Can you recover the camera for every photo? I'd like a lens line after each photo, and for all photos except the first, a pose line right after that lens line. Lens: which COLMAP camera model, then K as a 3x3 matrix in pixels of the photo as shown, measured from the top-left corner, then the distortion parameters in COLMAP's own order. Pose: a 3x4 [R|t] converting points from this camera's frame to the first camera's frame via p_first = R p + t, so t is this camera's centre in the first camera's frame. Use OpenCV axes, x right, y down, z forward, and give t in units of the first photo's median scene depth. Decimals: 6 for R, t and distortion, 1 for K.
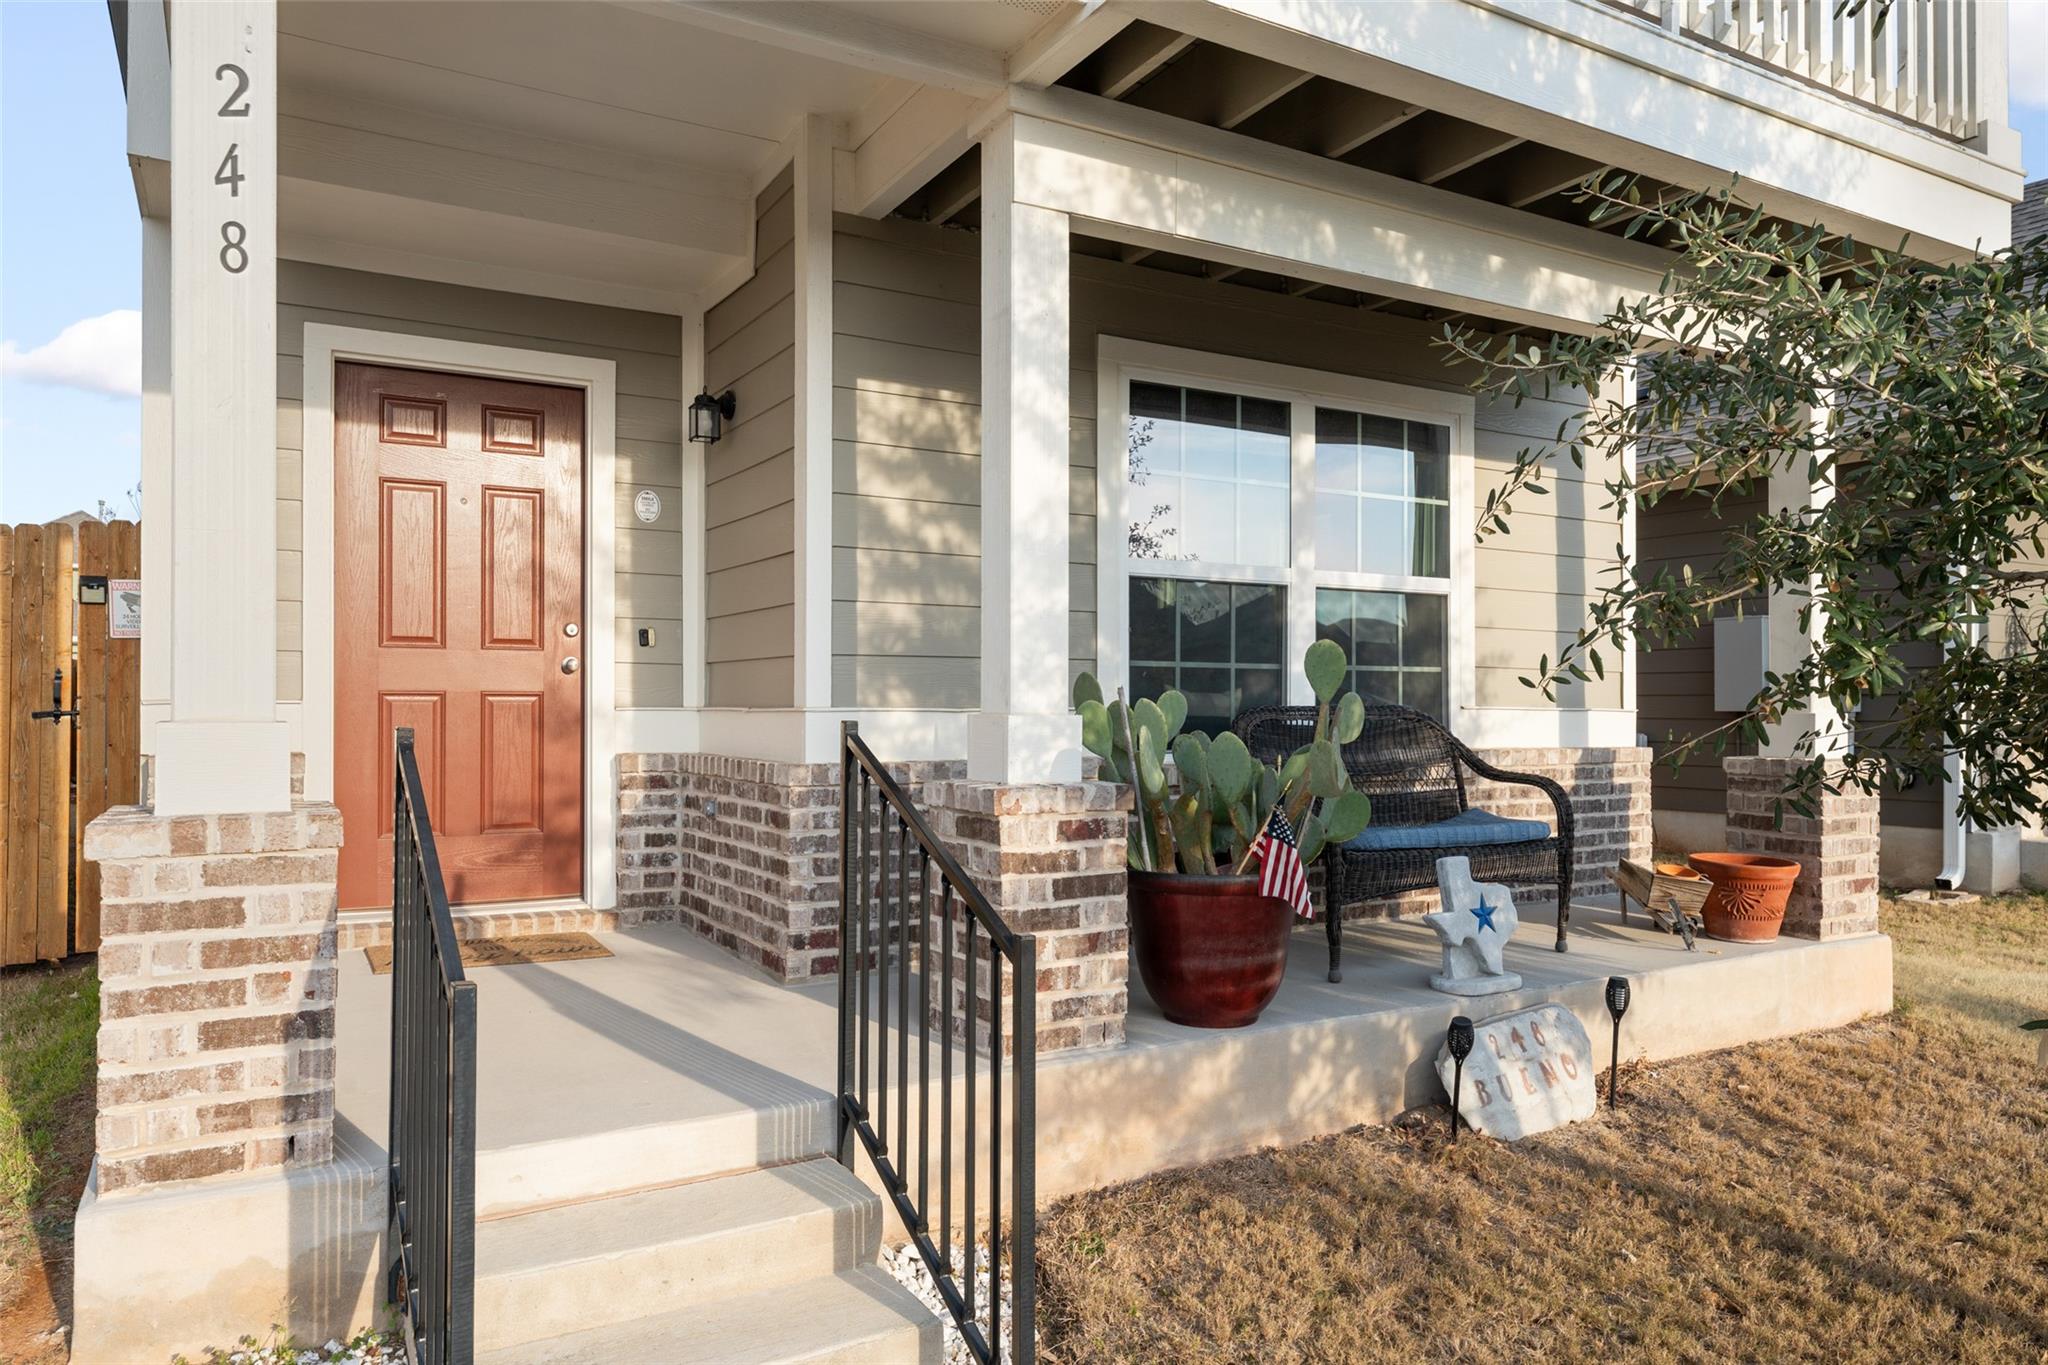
lens RADIAL K [[1384.5, 0, 1020.4], [0, 1384.5, 689.8], [0, 0, 1]] dist [0.010311, -0.005626]
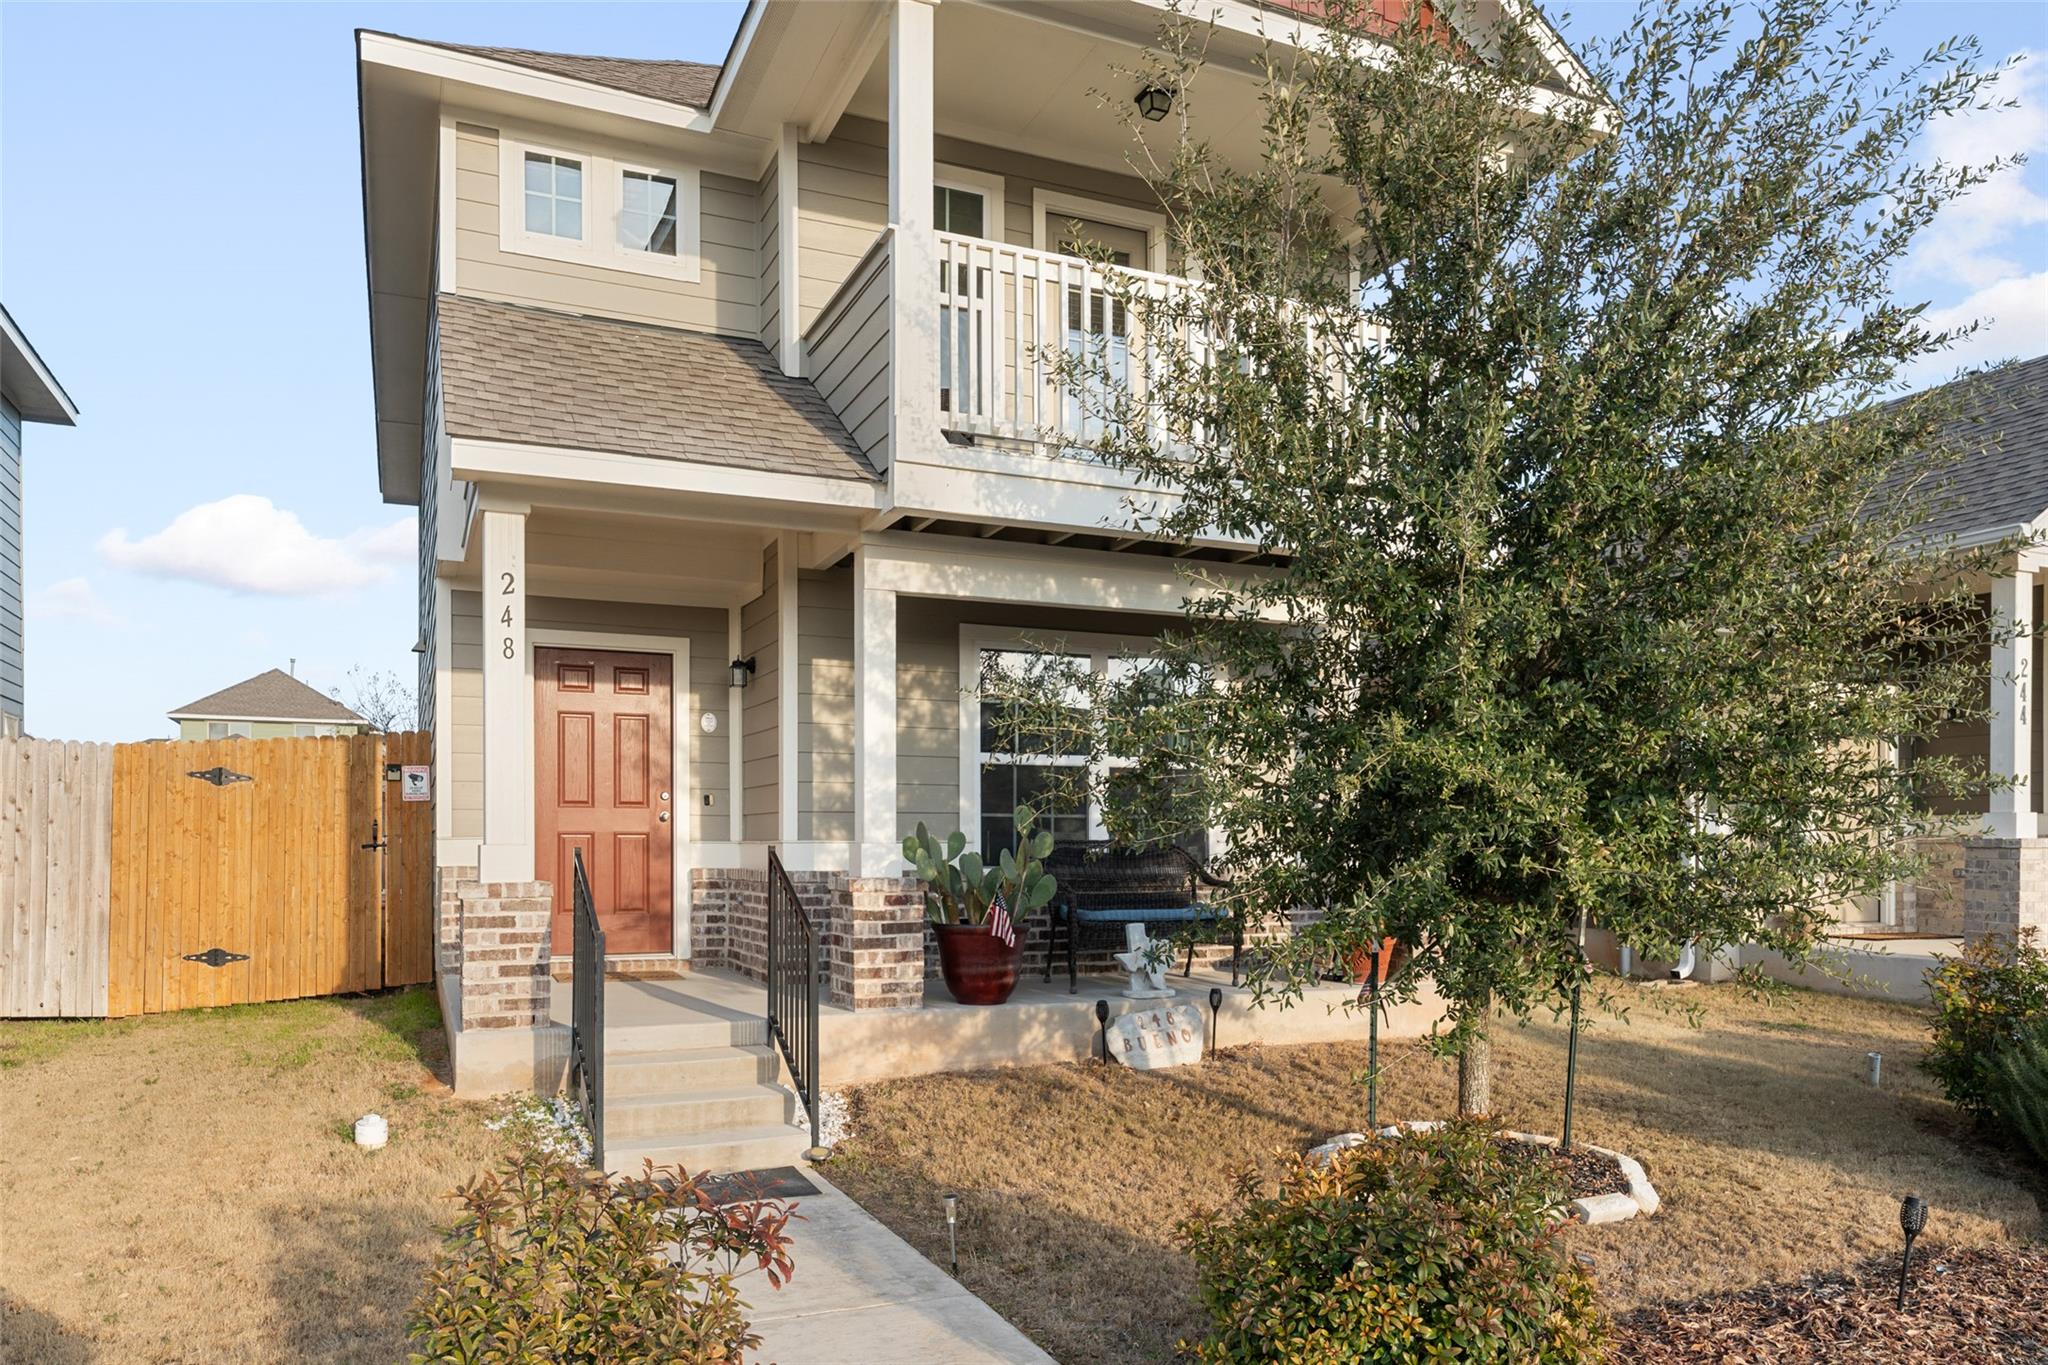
lens RADIAL K [[1406.3, 0, 1013.5], [0, 1406.3, 841.6], [0, 0, 1]] dist [0.006476, -0.001913]
pose [[0.994563, -0.001285, -0.104127, 0.372853], [0.002202, 0.999960, 0.008697, -0.001238], [0.104111, -0.008879, 0.994526, -0.894339]]
